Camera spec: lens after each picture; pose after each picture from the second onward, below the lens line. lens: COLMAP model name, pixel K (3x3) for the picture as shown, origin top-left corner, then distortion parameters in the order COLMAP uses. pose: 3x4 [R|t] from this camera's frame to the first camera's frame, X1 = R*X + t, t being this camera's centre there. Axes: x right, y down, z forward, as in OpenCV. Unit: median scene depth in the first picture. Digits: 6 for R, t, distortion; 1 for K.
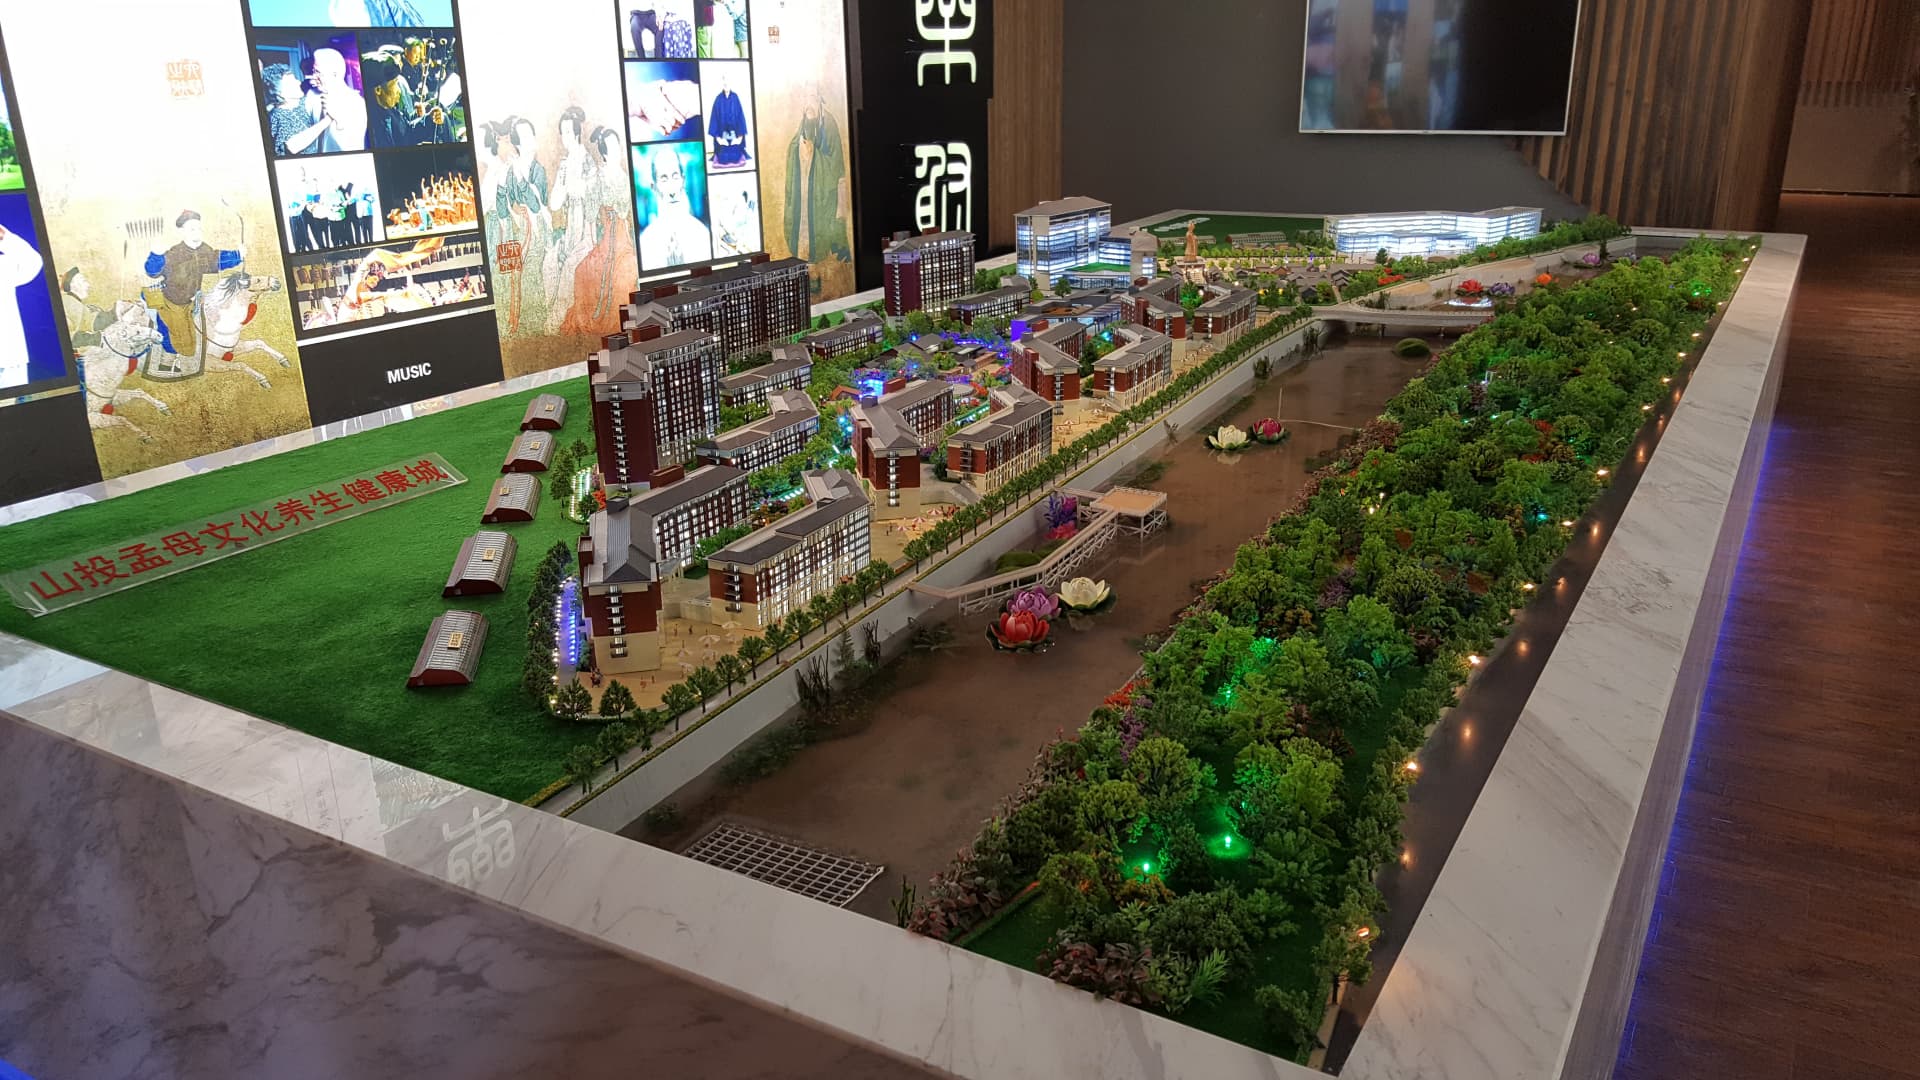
lens RADIAL K [[1417.4, 0, 981.6], [0, 1417.4, 539.8], [0, 0, 1]] dist [0.076902, -0.103104]
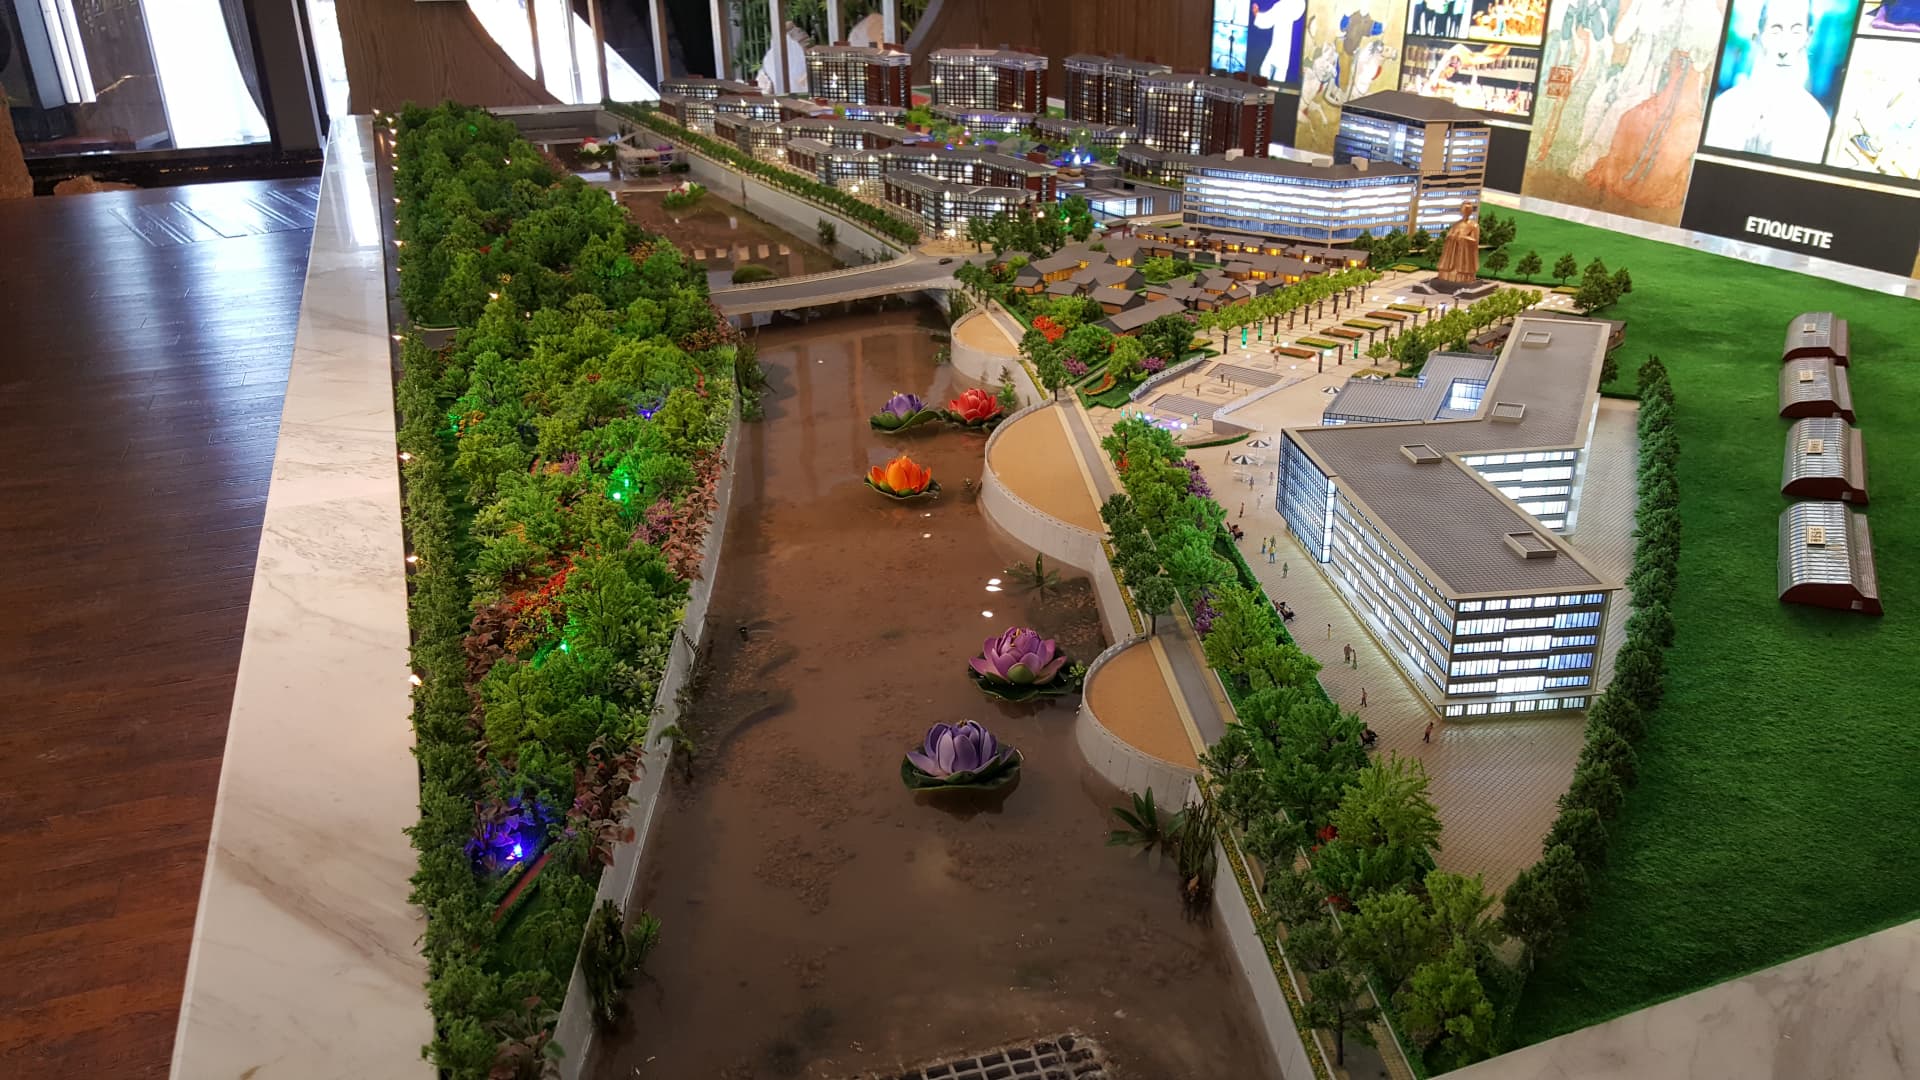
lens RADIAL K [[1424.9, 0, 967.1], [0, 1424.9, 557.8], [0, 0, 1]] dist [0.066421, -0.097208]
pose [[-0.612893, 0.343888, -0.711409, 0.743281], [-0.227399, 0.785477, 0.575601, -0.433146], [0.756737, 0.514556, -0.403213, 1.316649]]
